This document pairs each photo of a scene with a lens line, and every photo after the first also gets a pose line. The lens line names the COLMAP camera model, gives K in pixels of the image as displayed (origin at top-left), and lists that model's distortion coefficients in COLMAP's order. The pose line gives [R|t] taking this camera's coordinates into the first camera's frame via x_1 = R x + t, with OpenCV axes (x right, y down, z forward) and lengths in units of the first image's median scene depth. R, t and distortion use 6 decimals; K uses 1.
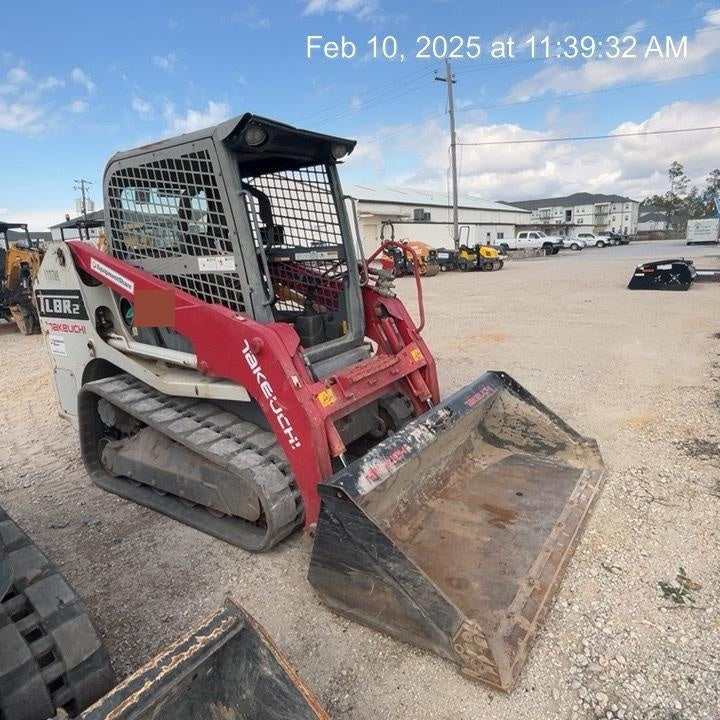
lens RADIAL K [[502.0, 0, 360.0], [0, 502.0, 360.0], [0, 0, 1]] dist [0.035120, -0.062095]
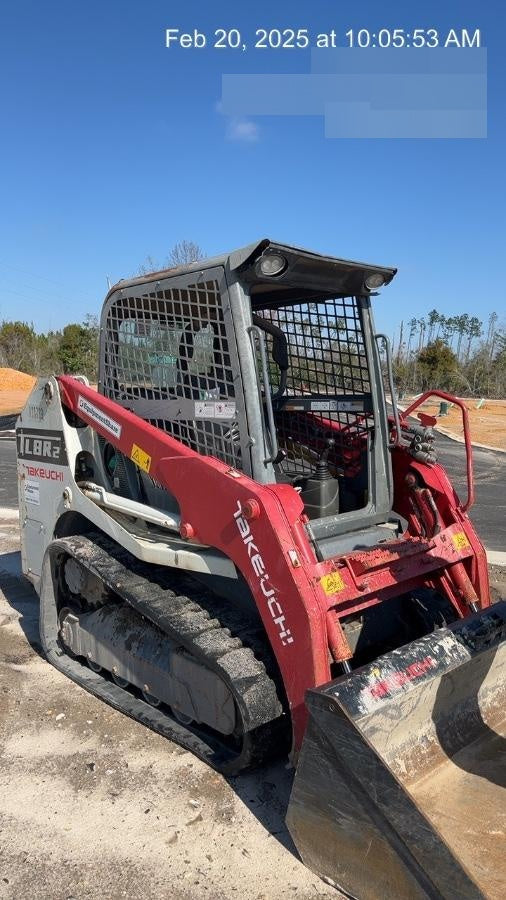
lens RADIAL K [[660.2, 0, 255.4], [0, 660.2, 460.7], [0, 0, 1]] dist [0.054279, 0.001887]
pose [[0.973724, 0.066226, -0.217892, 0.026016], [-0.091976, 0.989640, -0.110239, 0.008998], [0.208334, 0.127383, 0.969727, -0.043928]]
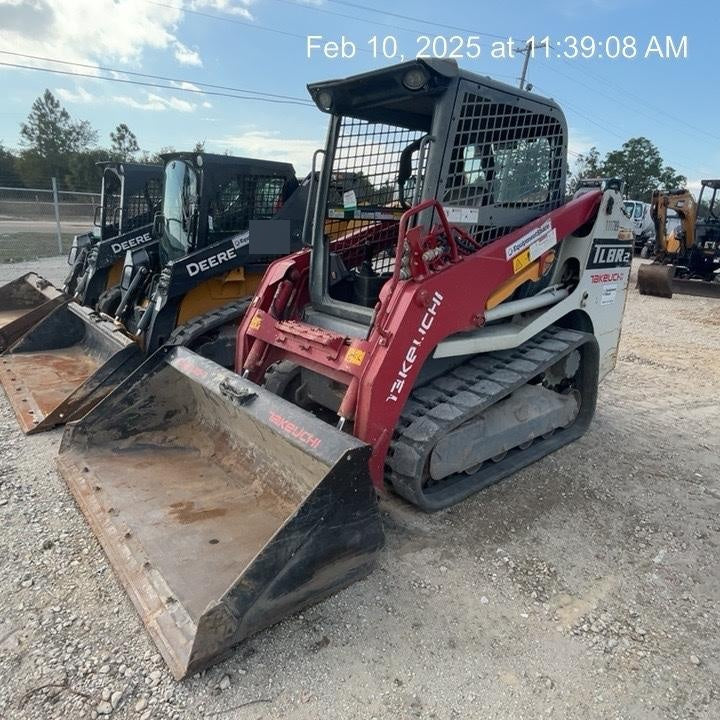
lens RADIAL K [[495.9, 0, 361.3], [0, 495.9, 351.9], [0, 0, 1]] dist [0.030502, -0.002098]
pose [[0.247044, -0.179652, 0.952205, -1.952935], [0.172988, 0.975055, 0.139082, -0.166087], [-0.953438, 0.130360, 0.271959, 1.411450]]
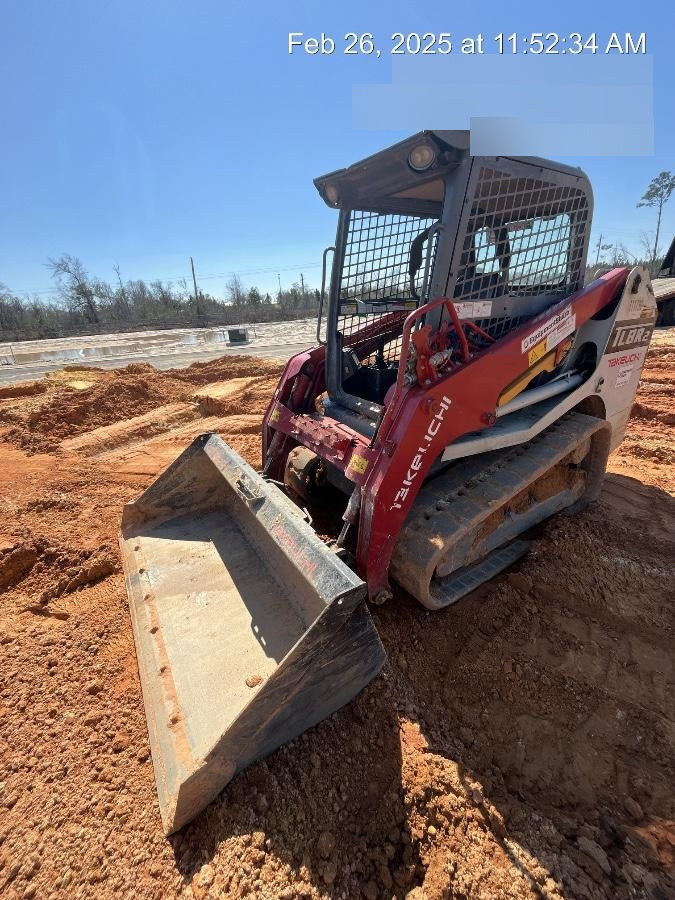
lens RADIAL K [[356.1, 0, 334.8], [0, 356.1, 444.5], [0, 0, 1]] dist [-0.001722, 0.000011]
pose [[0.385608, -0.305380, 0.870660, -1.704623], [0.214028, 0.947505, 0.237542, -0.224745], [-0.897496, 0.094747, 0.430725, 1.423371]]
